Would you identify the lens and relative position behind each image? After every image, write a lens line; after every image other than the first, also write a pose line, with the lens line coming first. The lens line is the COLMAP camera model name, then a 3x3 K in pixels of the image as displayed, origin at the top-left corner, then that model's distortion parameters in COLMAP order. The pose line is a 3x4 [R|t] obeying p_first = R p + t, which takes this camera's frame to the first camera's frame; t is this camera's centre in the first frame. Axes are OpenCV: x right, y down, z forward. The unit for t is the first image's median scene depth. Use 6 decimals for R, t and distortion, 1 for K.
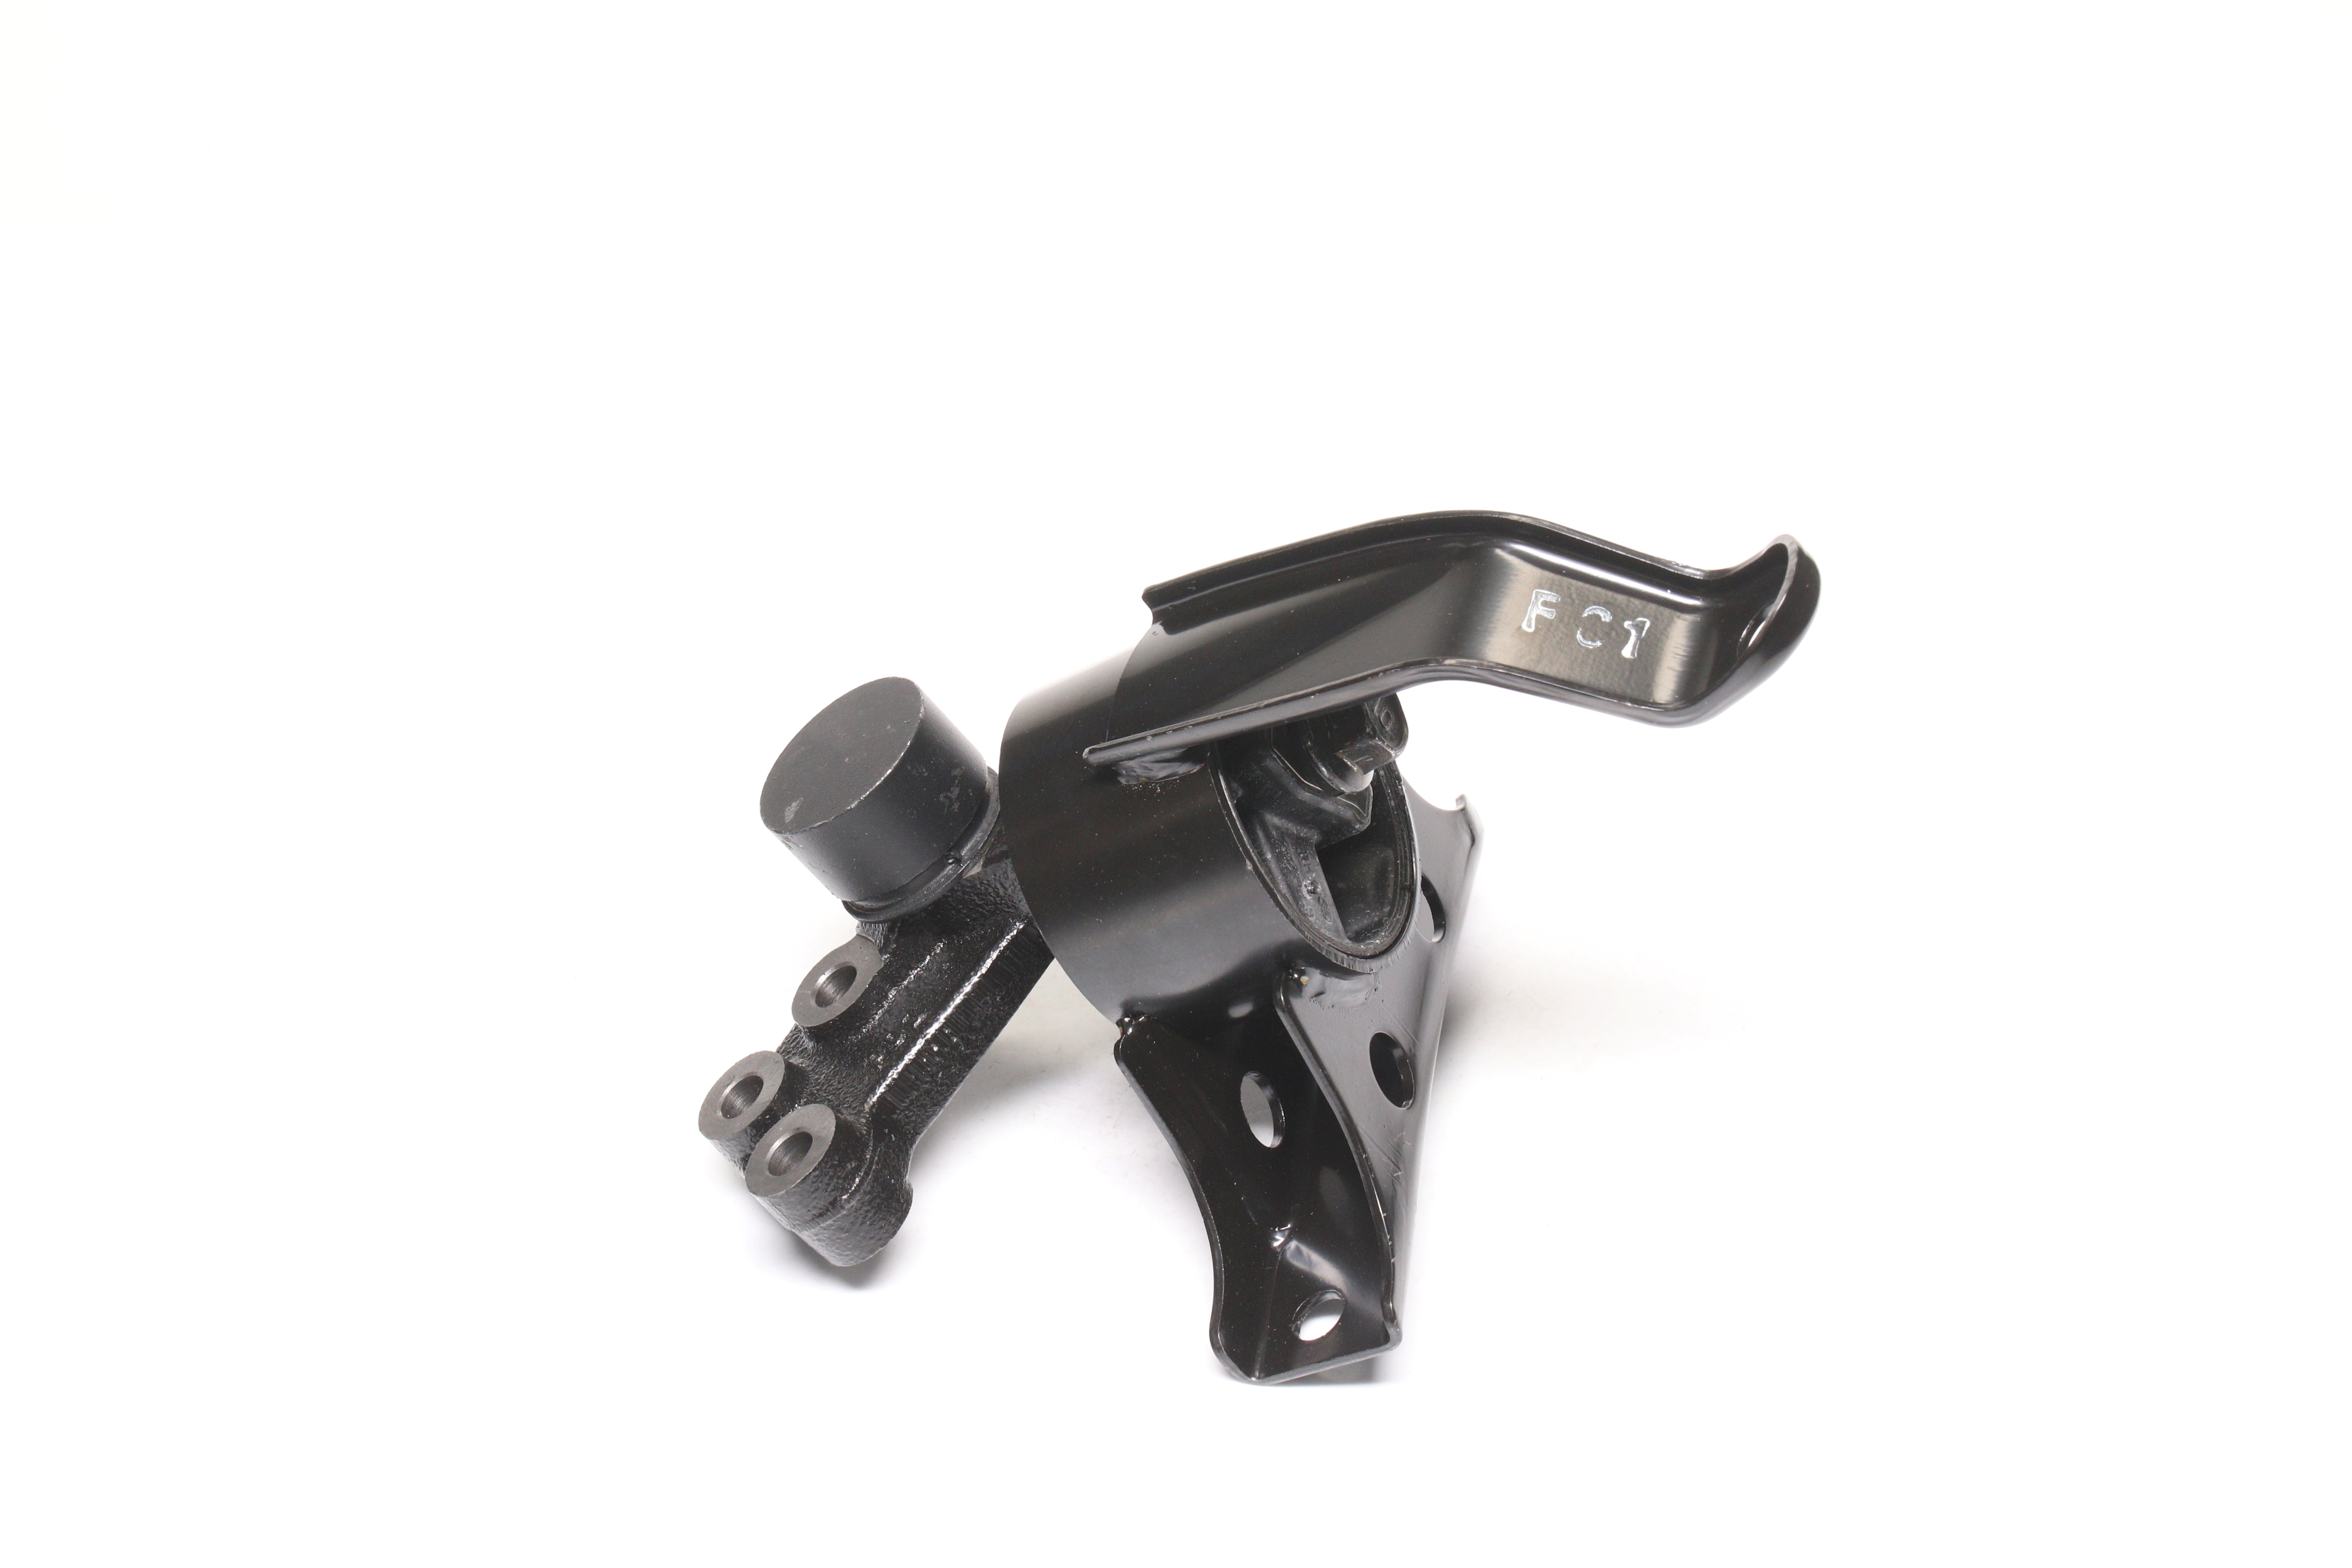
lens RADIAL K [[3828.8, 0, 1176.0], [0, 3828.8, 784.0], [0, 0, 1]] dist [-0.000662, -0.000110]
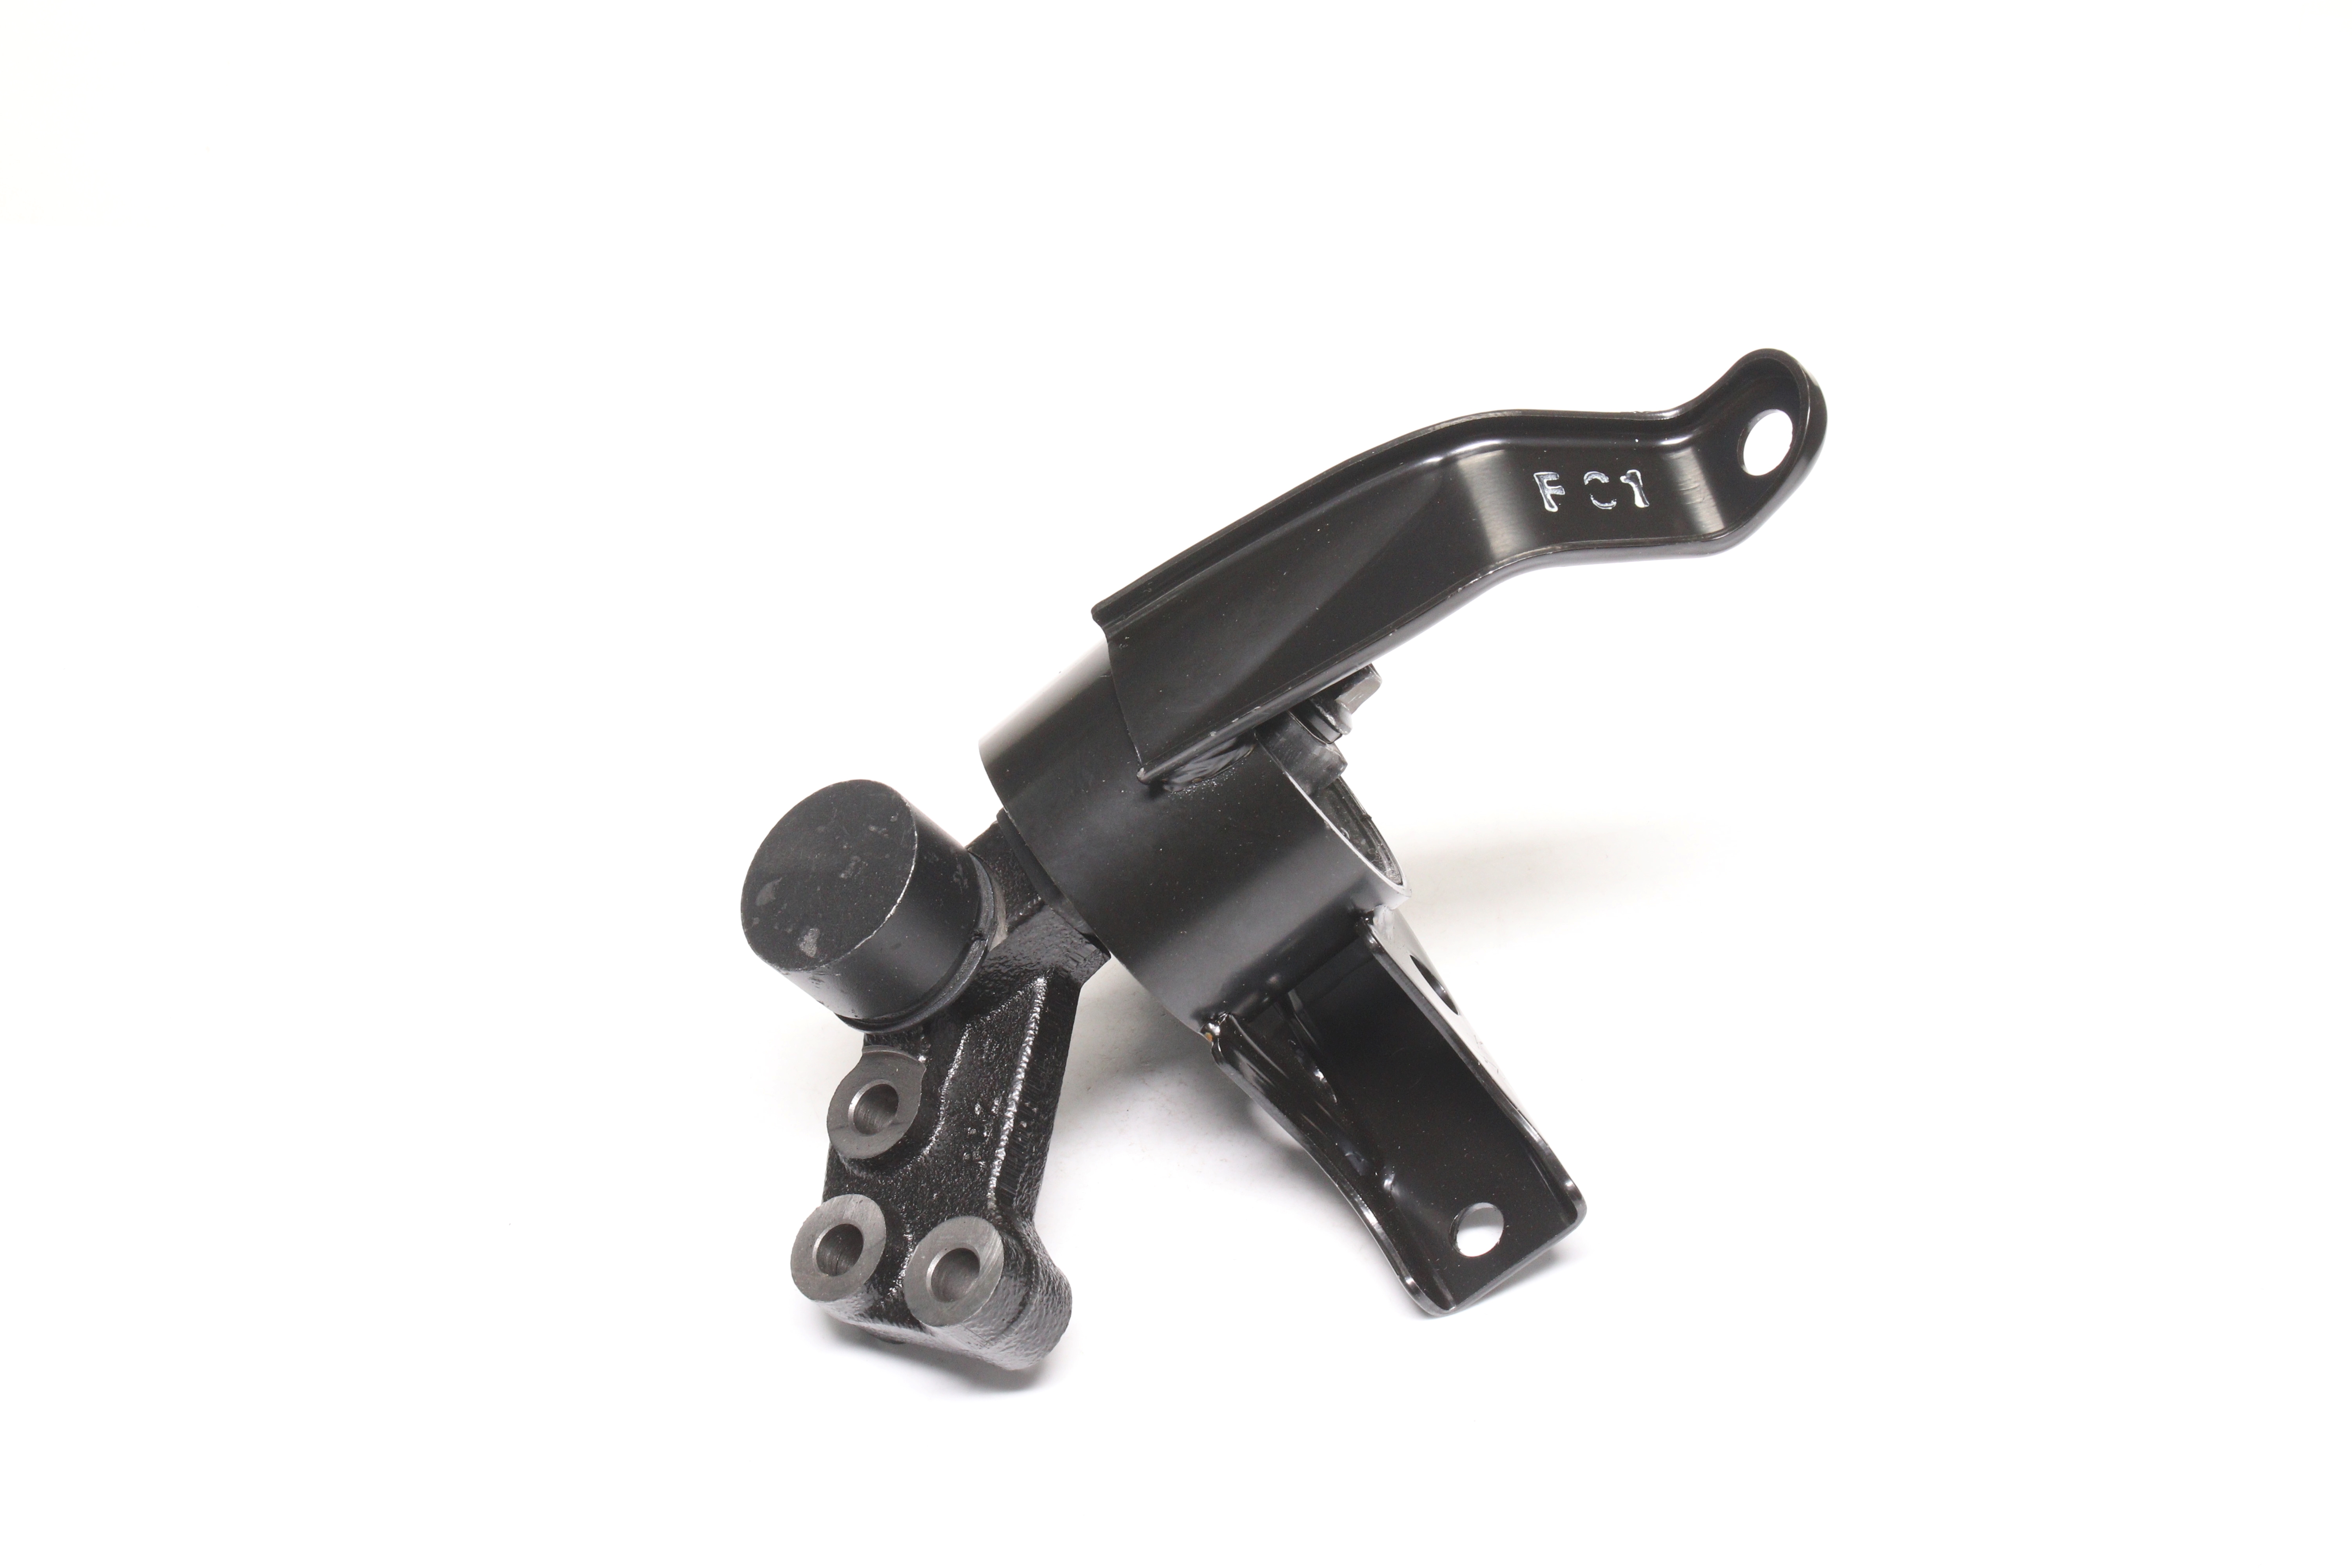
lens RADIAL K [[3828.8, 0, 1176.0], [0, 3828.8, 784.0], [0, 0, 1]] dist [-0.000662, -0.000110]
pose [[0.837835, -0.304403, 0.453178, -0.454274], [0.318833, 0.946673, 0.046430, -0.046736], [-0.443145, 0.105588, 0.890210, 0.110145]]
